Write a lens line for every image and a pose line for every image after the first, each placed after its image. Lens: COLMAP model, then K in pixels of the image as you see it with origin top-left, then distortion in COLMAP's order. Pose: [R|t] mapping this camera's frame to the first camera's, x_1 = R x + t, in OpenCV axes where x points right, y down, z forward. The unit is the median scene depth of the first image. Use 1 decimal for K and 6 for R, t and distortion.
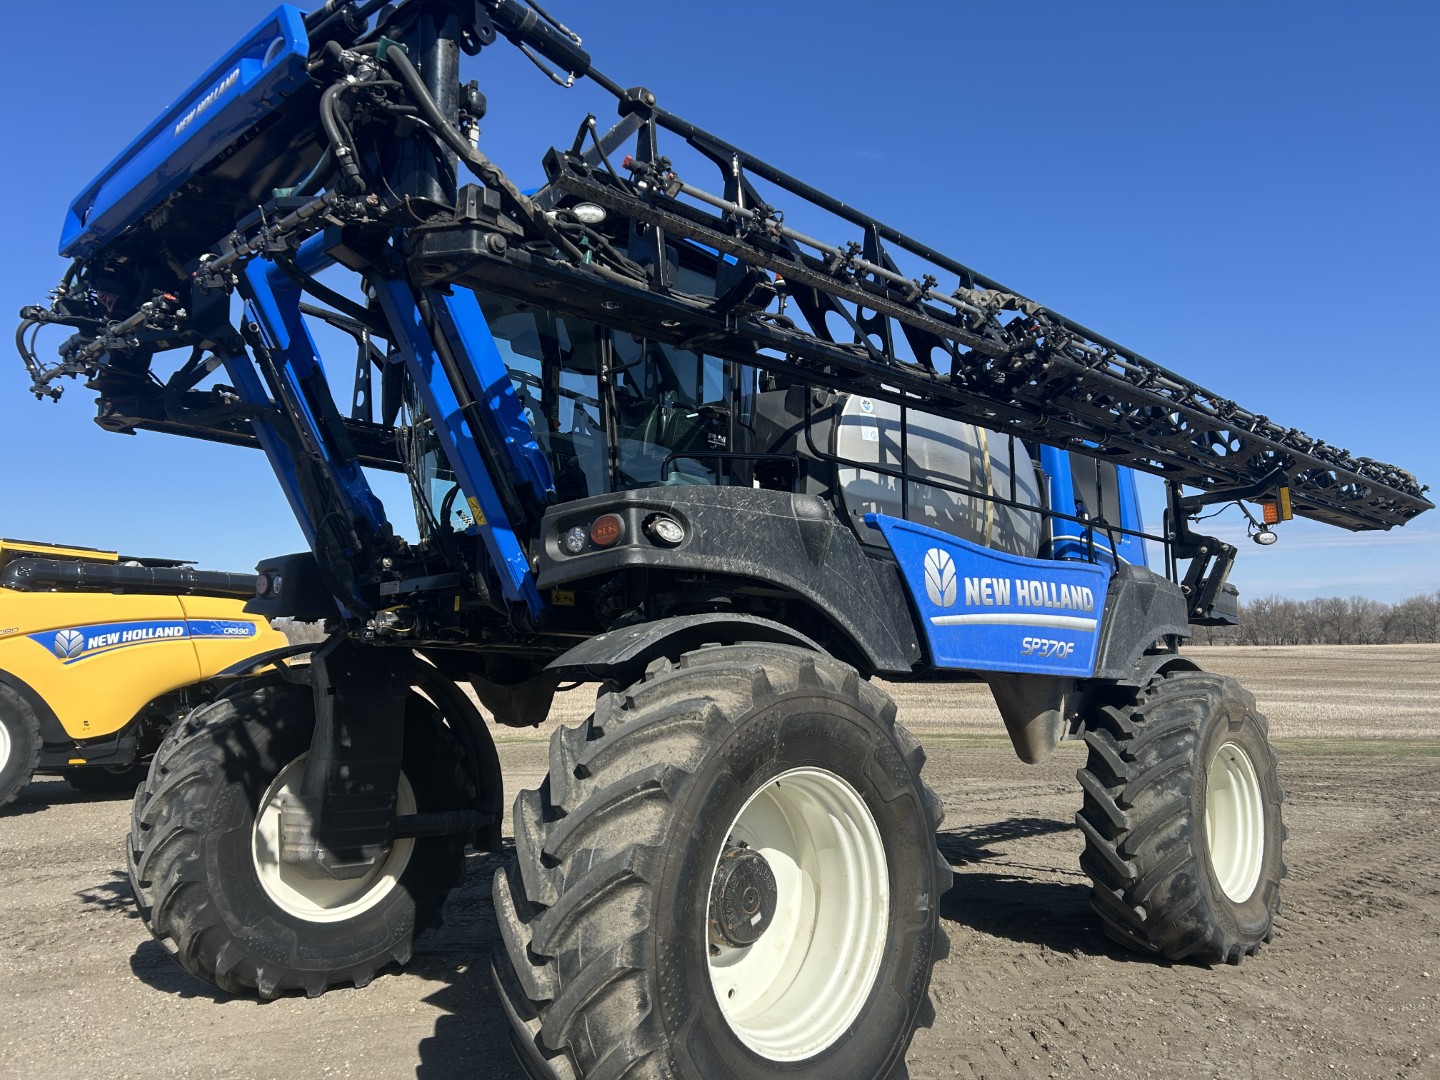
lens RADIAL K [[1102.0, 0, 716.7], [0, 1102.0, 538.0], [0, 0, 1]] dist [0.077447, -0.111172]
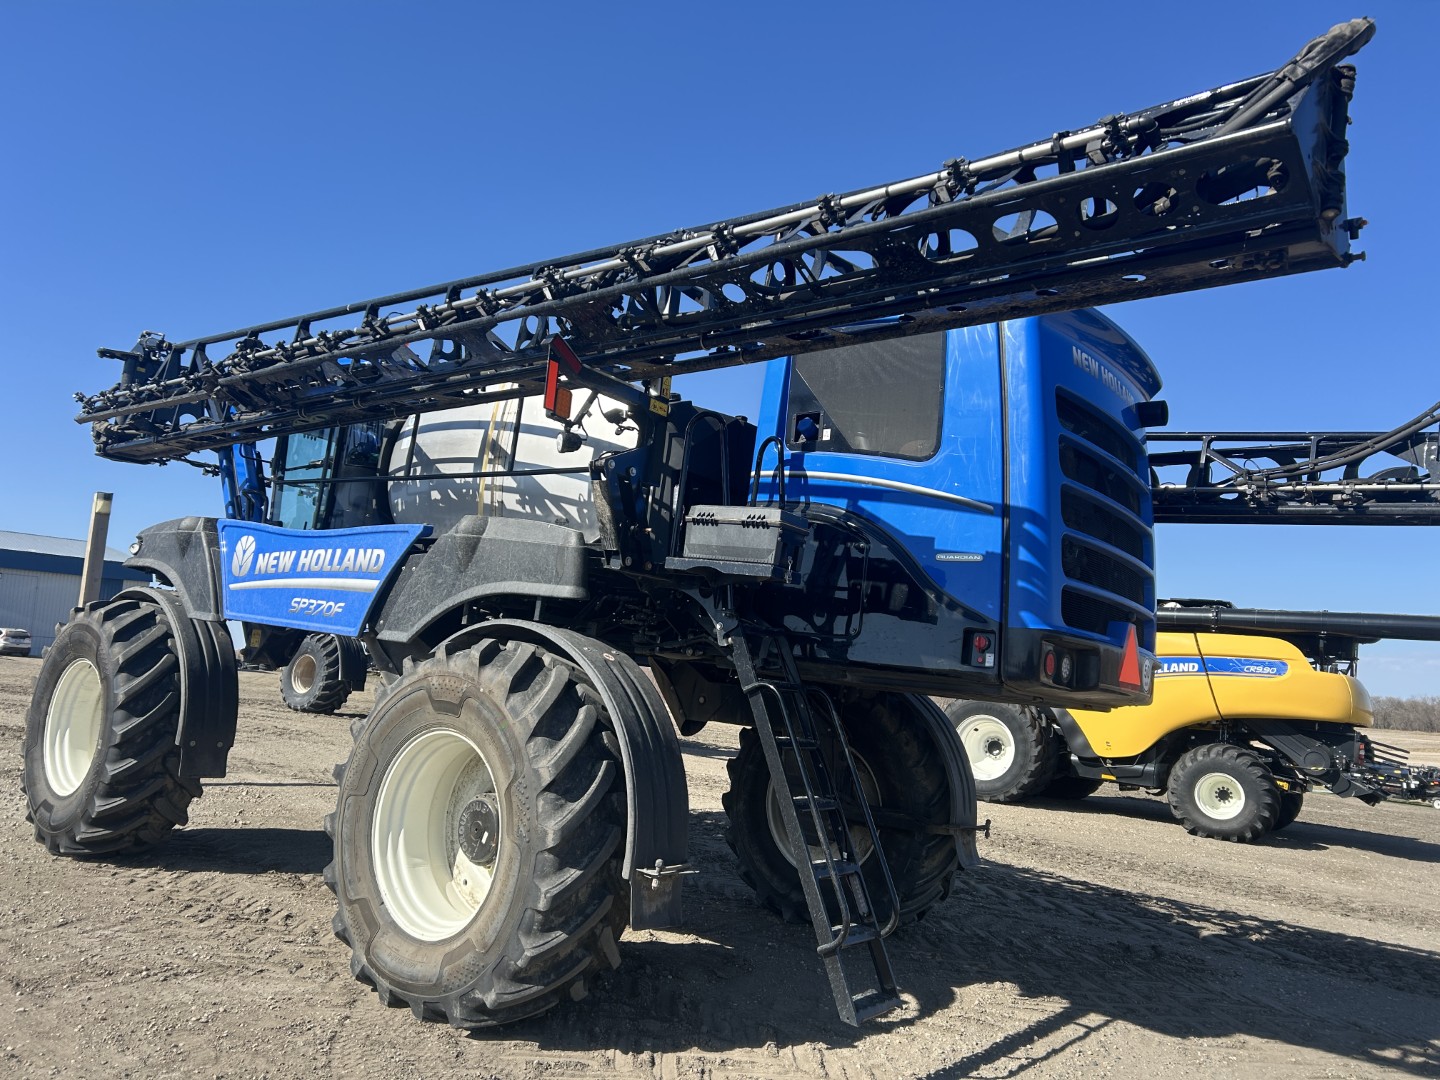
lens RADIAL K [[1102.0, 0, 716.7], [0, 1102.0, 538.0], [0, 0, 1]] dist [0.077447, -0.111172]
pose [[0.073870, -0.110942, -0.991078, 1.981195], [0.036316, 0.993433, -0.108498, 0.226249], [0.996606, -0.027977, 0.077414, 1.793170]]
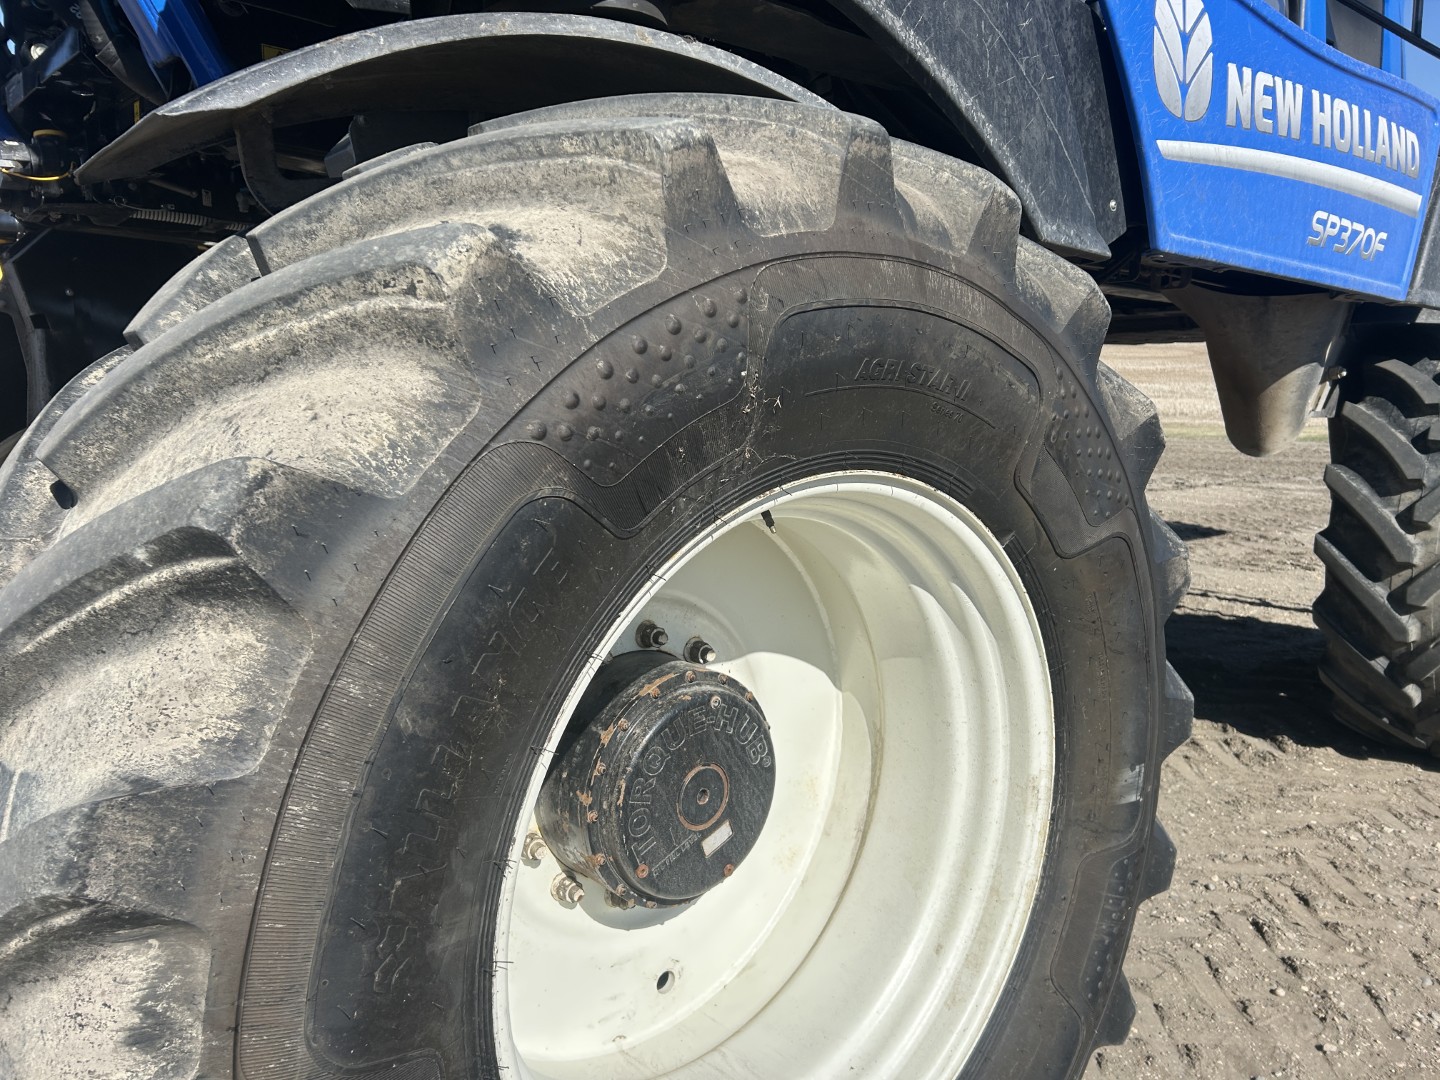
lens RADIAL K [[1102.0, 0, 716.7], [0, 1102.0, 538.0], [0, 0, 1]] dist [0.077447, -0.111172]
pose [[0.997646, 0.012747, -0.067374, 0.056183], [0.006315, 0.961313, 0.275387, 0.120100], [0.068278, -0.275164, 0.958970, 0.600130]]
